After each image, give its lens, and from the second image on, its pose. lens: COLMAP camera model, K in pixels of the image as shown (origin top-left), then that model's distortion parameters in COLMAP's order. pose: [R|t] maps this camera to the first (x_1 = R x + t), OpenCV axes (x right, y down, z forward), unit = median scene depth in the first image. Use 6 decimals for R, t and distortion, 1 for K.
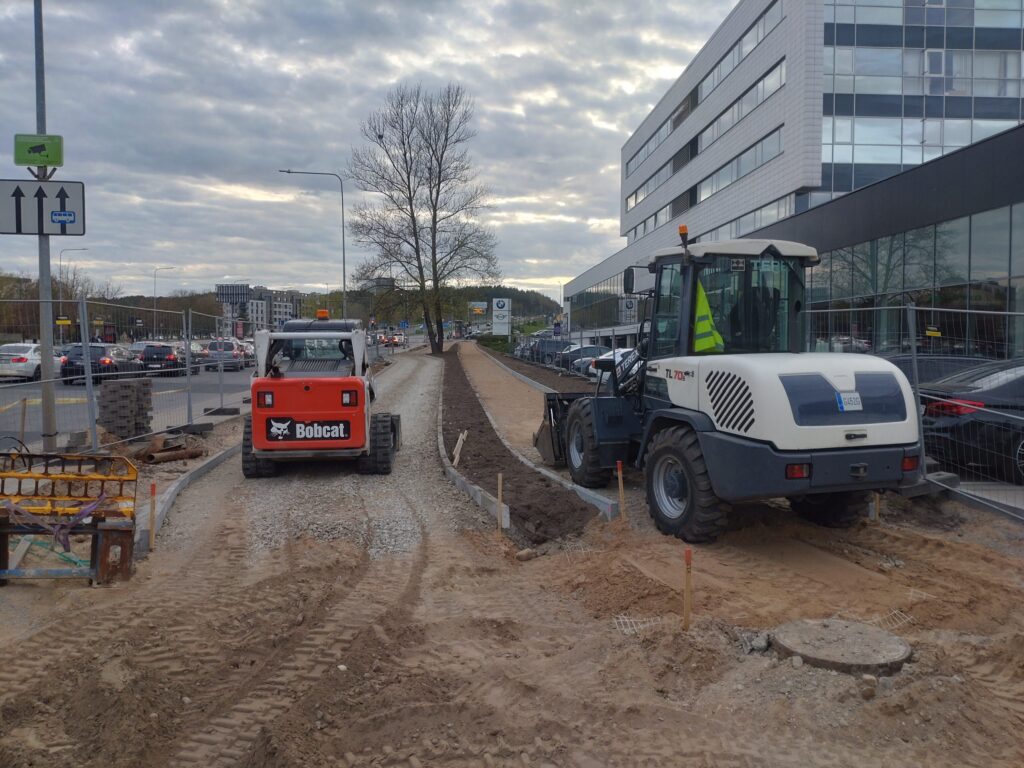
lens RADIAL K [[902.4, 0, 512.0], [0, 902.4, 384.0], [0, 0, 1]] dist [-0.155003, -0.000311]
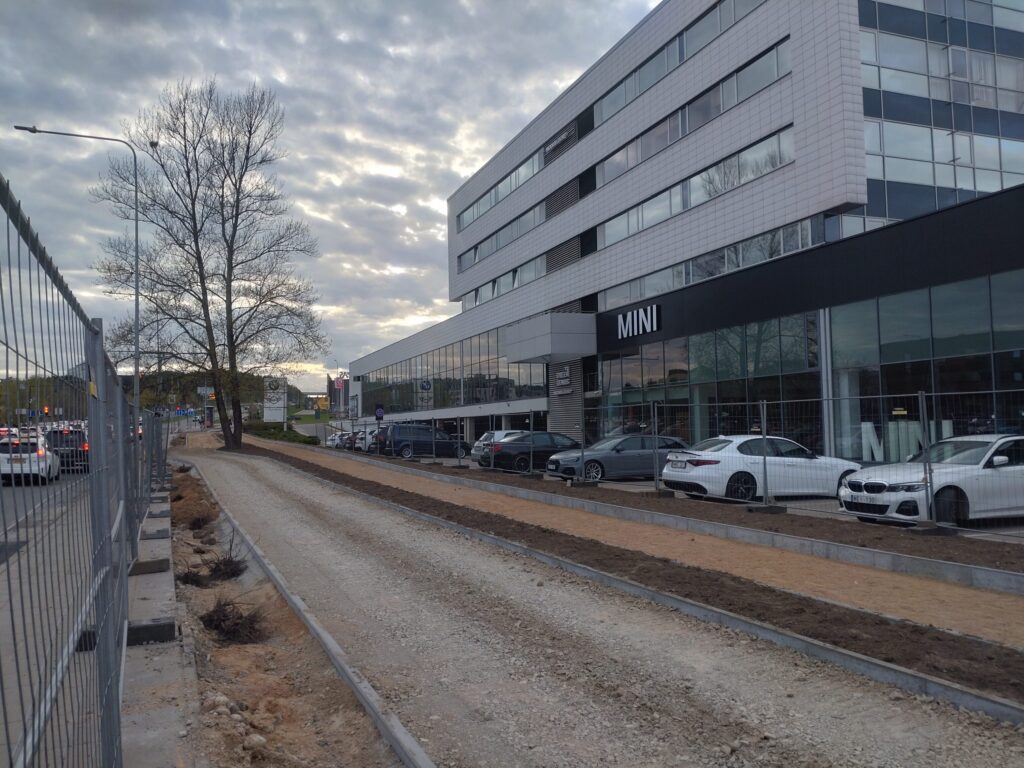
lens RADIAL K [[886.5, 0, 512.0], [0, 886.5, 384.0], [0, 0, 1]] dist [0.079072, -0.239057]
pose [[0.949014, 0.007087, 0.315155, -0.097486], [0.024581, 0.995040, -0.096395, -0.007508], [-0.314275, 0.099227, 0.944132, 0.241159]]
